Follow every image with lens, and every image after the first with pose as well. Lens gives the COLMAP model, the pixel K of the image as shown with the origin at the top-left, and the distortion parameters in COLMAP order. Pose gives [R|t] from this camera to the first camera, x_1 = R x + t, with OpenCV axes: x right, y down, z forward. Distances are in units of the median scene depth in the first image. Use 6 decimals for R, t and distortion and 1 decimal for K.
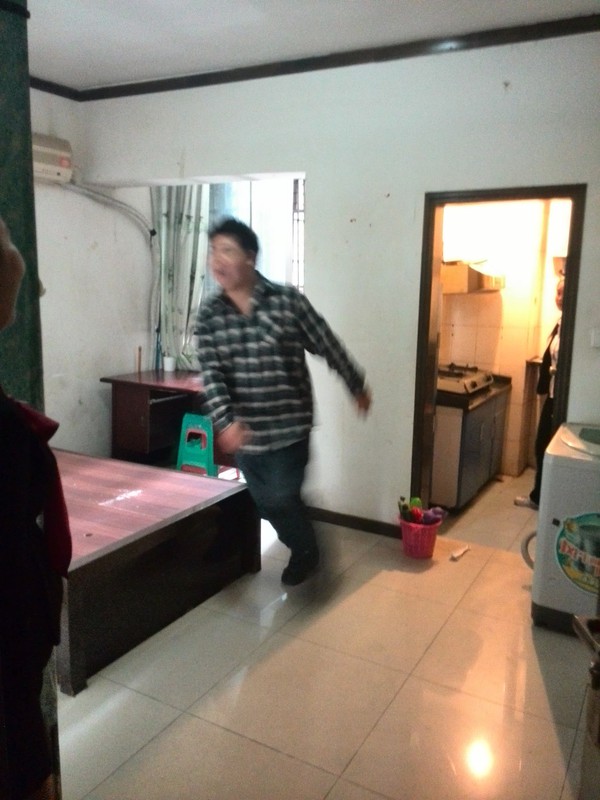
lens RADIAL K [[669.5, 0, 300.0], [0, 669.5, 400.0], [0, 0, 1]] dist [0.070492, -0.001585]
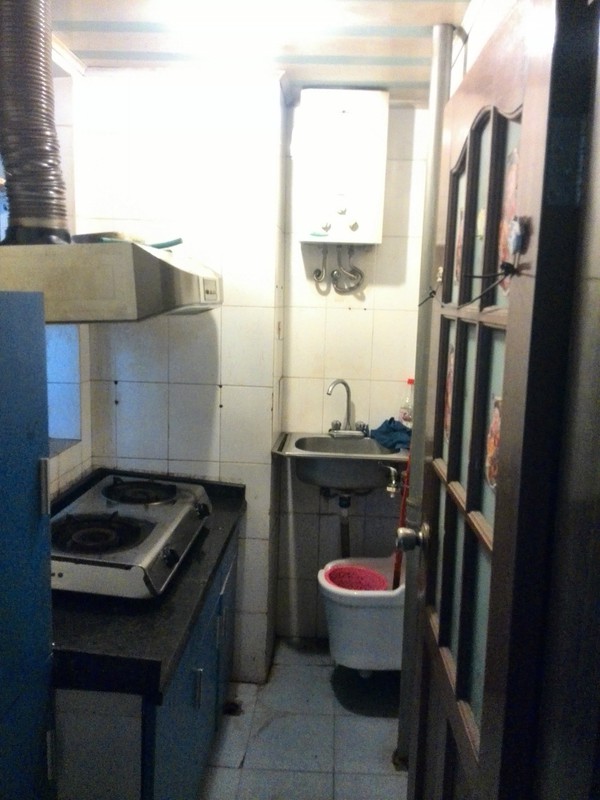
lens RADIAL K [[669.5, 0, 300.0], [0, 669.5, 400.0], [0, 0, 1]] dist [0.070492, -0.001585]
pose [[0.898449, -0.060125, 0.434941, 0.155005], [0.063342, 0.997967, 0.007113, -0.104074], [-0.434484, 0.021160, 0.900431, 0.590252]]
